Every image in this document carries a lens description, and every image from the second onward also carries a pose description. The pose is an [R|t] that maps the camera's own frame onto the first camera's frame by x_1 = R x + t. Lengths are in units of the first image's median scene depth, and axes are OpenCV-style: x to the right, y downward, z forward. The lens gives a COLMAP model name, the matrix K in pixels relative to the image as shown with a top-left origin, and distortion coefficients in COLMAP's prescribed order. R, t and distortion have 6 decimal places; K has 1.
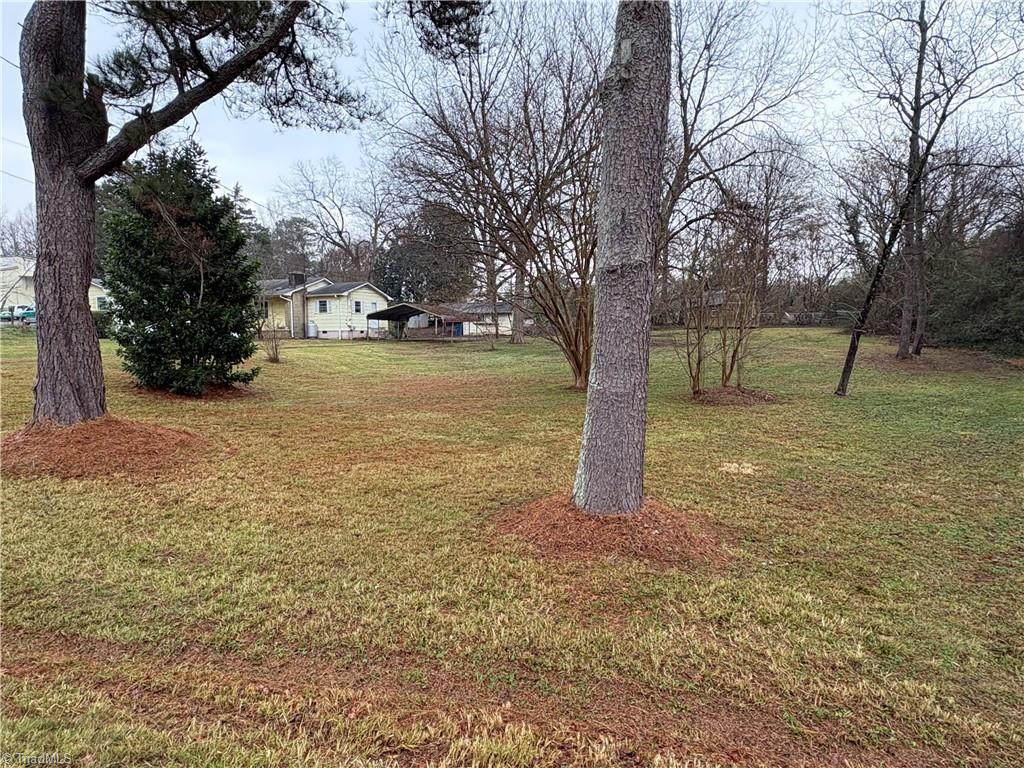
lens RADIAL K [[568.3, 0, 511.0], [0, 568.3, 383.6], [0, 0, 1]] dist [-0.001439, -0.000062]
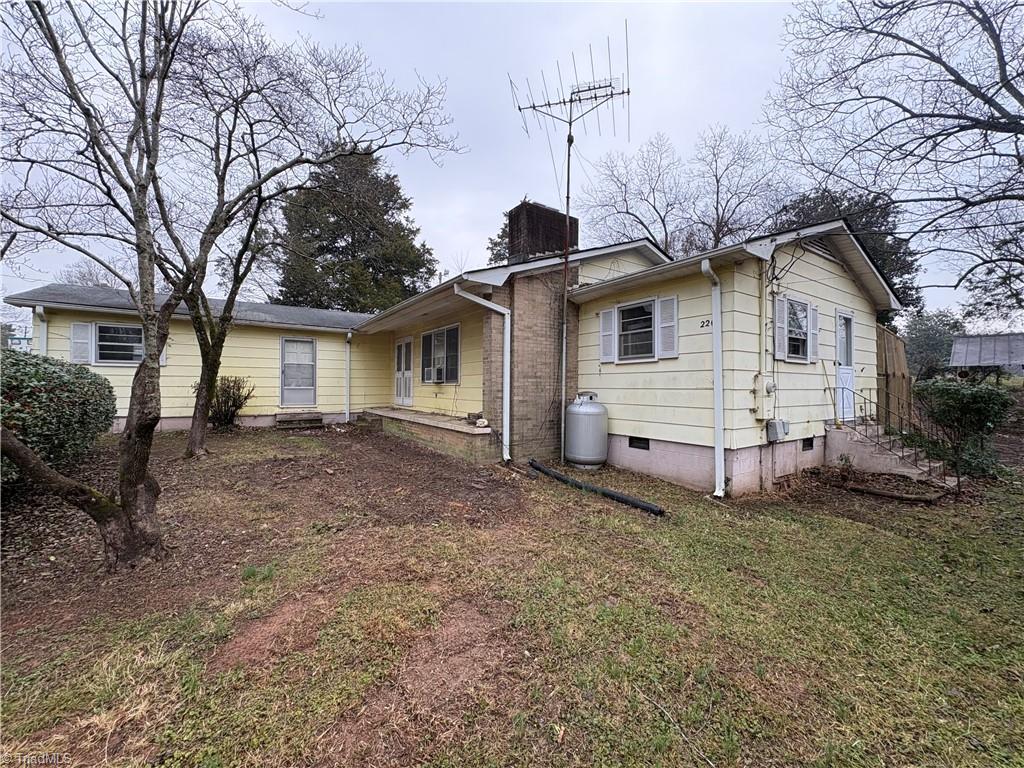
lens RADIAL K [[410.2, 0, 510.3], [0, 410.2, 377.2], [0, 0, 1]] dist [-0.000231, 0.000118]
pose [[0.848579, 0.012929, -0.528911, -0.286190], [-0.055128, 0.996420, -0.064090, -0.103748], [0.526189, 0.083543, 0.846254, 0.834611]]
